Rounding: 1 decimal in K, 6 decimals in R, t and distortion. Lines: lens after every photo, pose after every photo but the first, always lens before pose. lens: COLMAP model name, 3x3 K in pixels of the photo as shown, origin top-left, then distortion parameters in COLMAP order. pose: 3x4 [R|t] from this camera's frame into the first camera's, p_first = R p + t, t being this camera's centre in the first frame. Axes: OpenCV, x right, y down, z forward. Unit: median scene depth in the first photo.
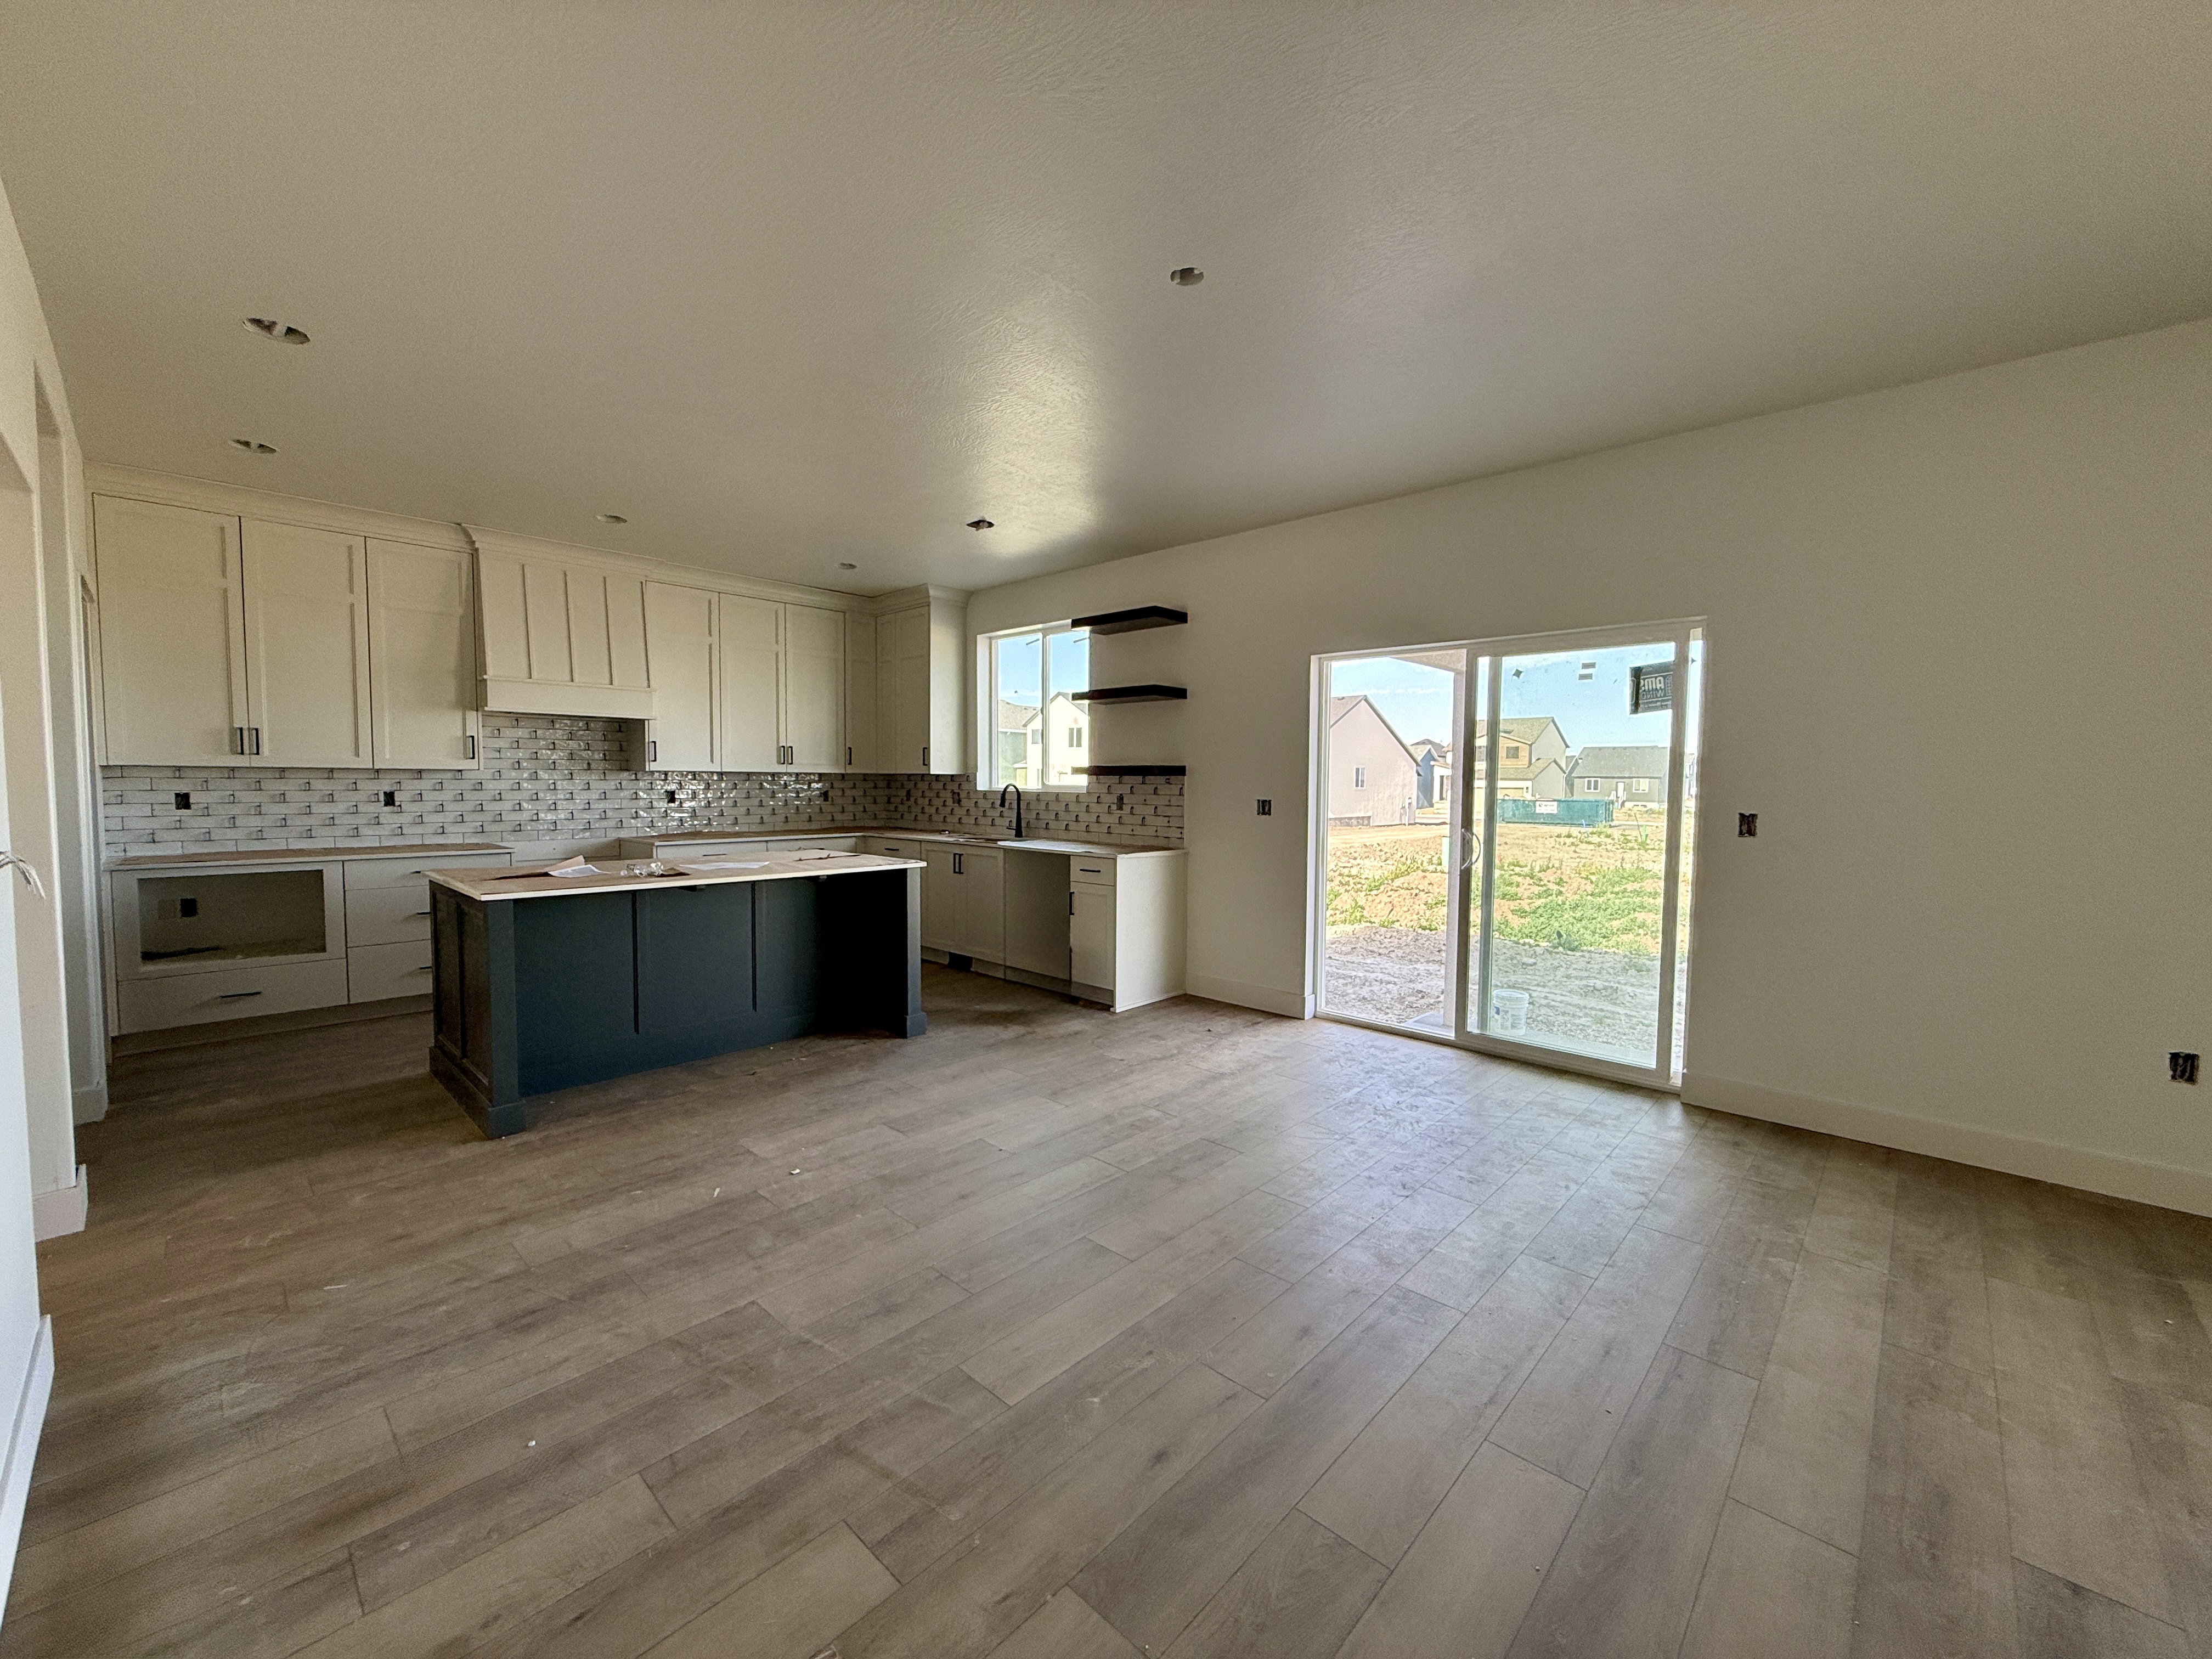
lens RADIAL K [[893.0, 0, 1097.5], [0, 893.0, 828.7], [0, 0, 1]] dist [0.008982, -0.000156]
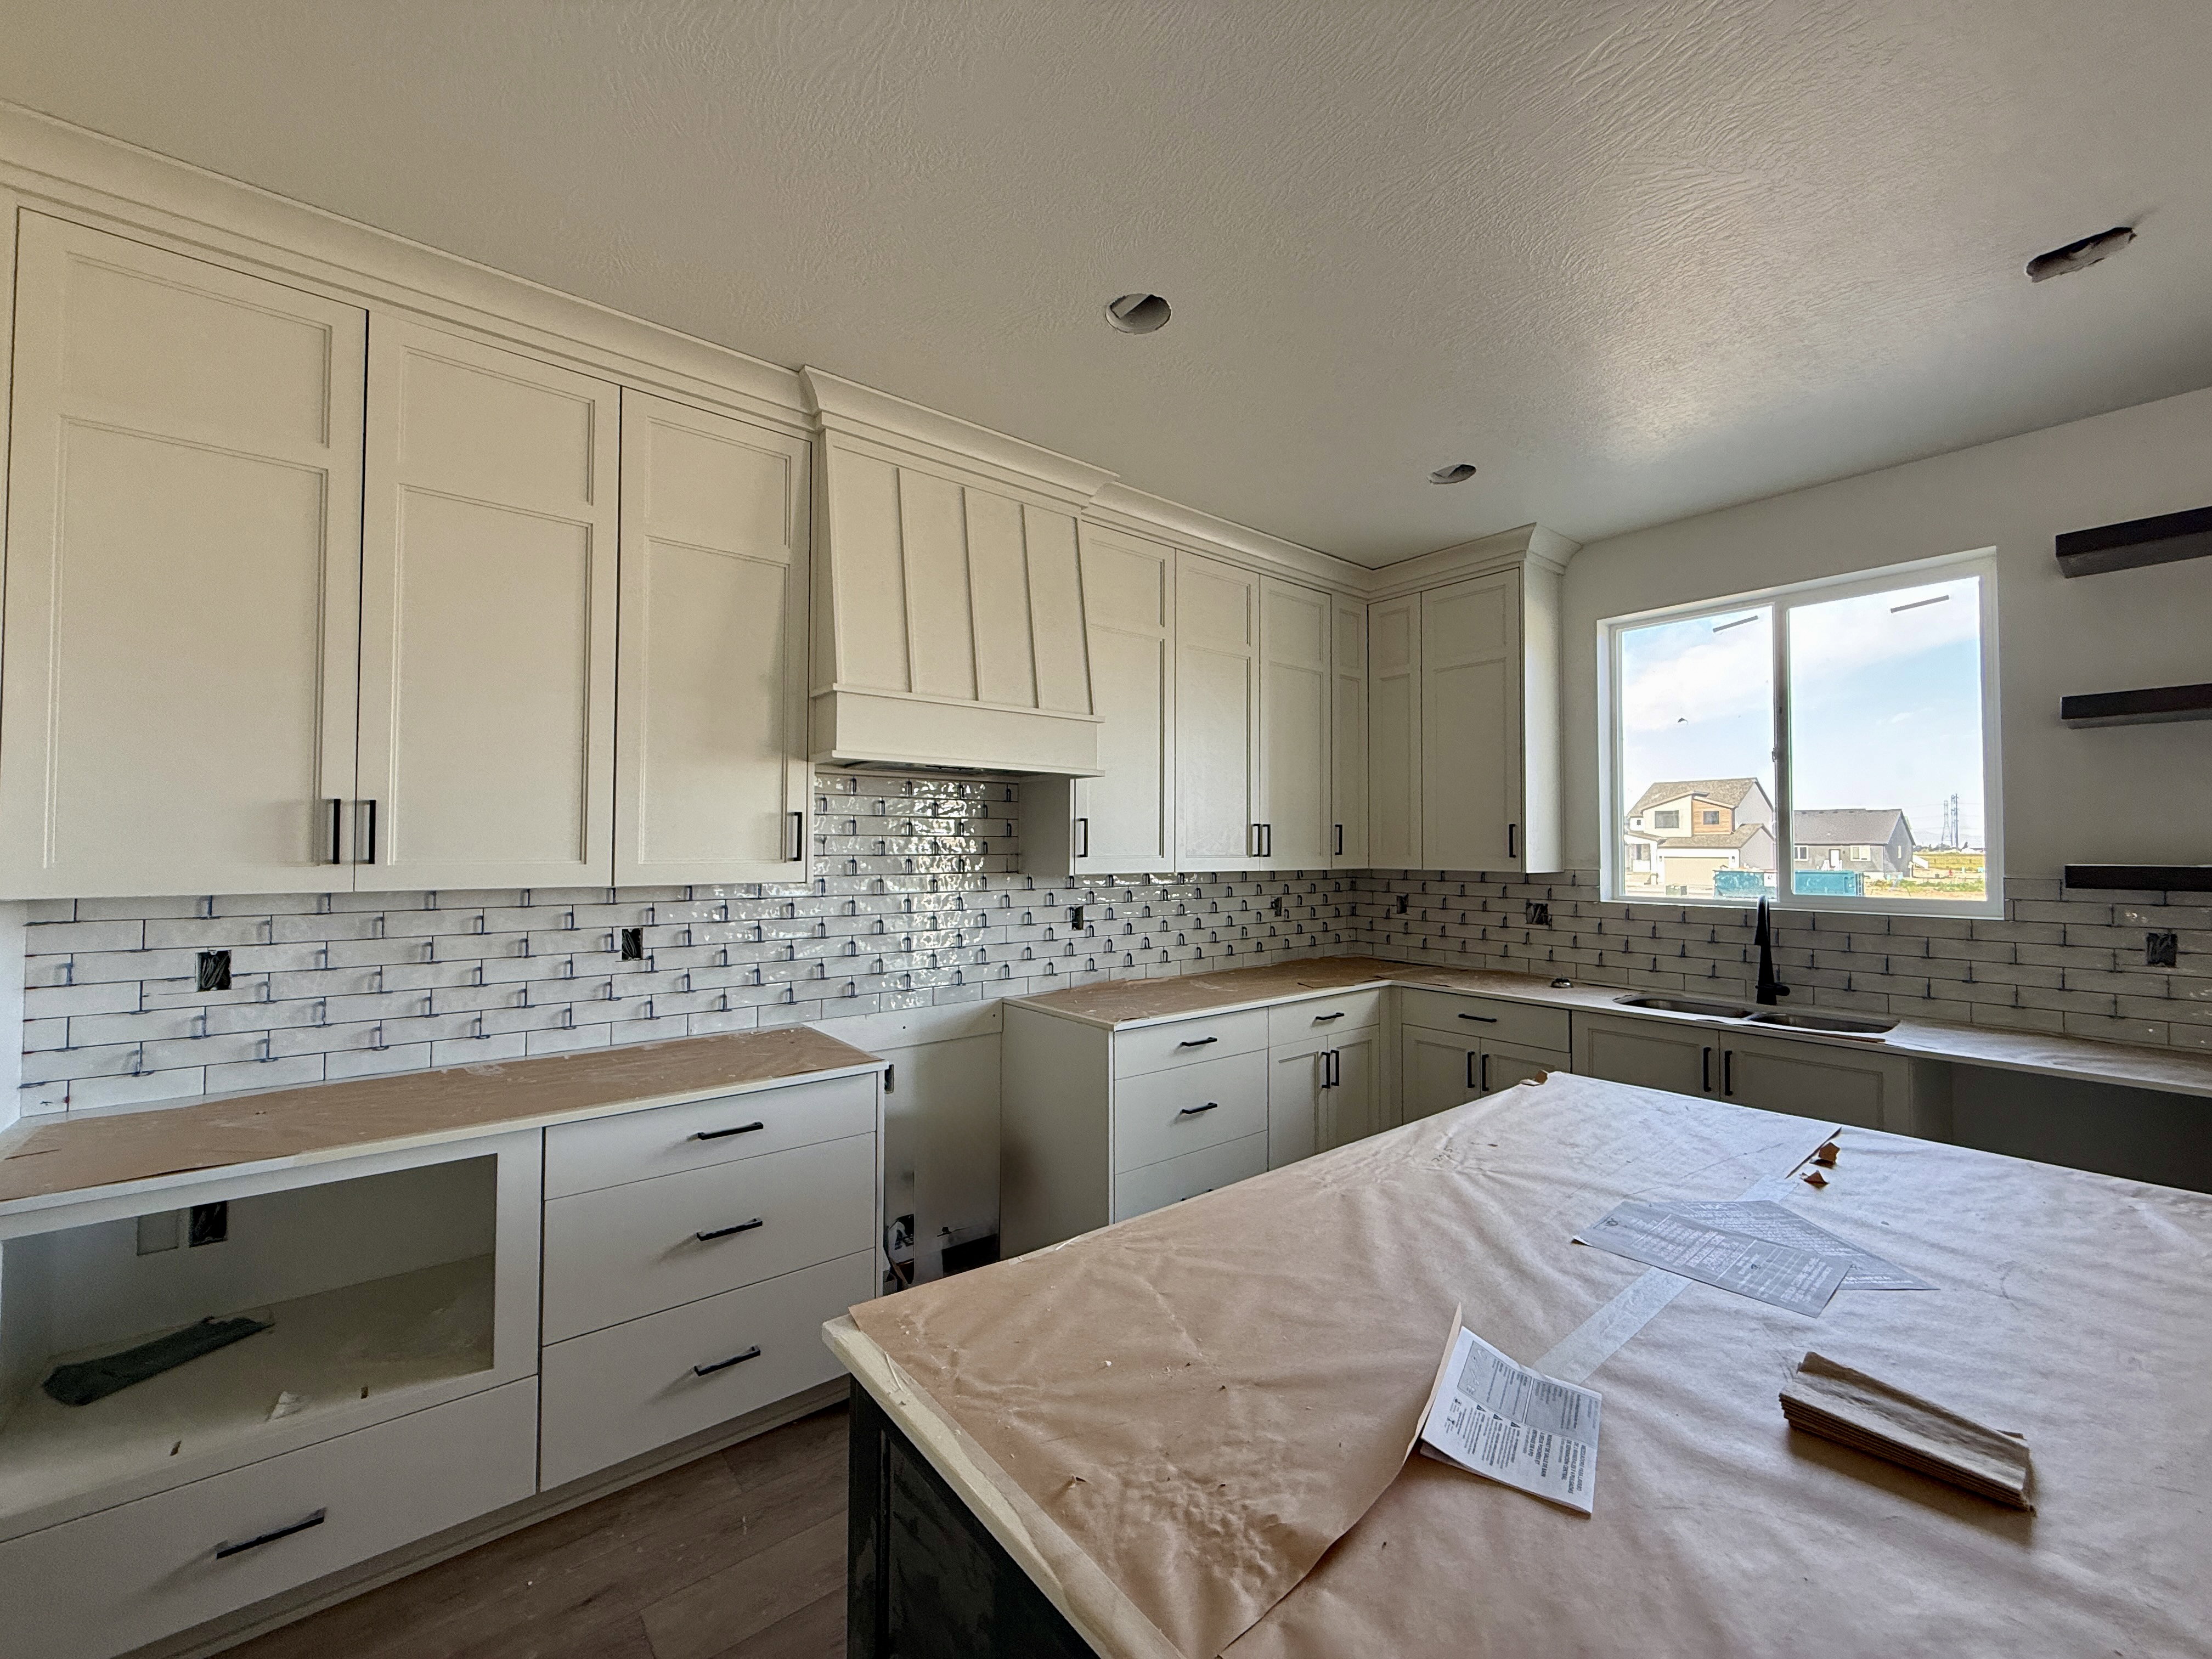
lens RADIAL K [[893.0, 0, 1098.2], [0, 893.0, 829.9], [0, 0, 1]] dist [0.008982, -0.000156]
pose [[0.991120, -0.006533, -0.132813, -0.474505], [-0.003467, 0.997183, -0.074929, -0.059141], [0.132928, 0.074724, 0.988305, 0.551095]]
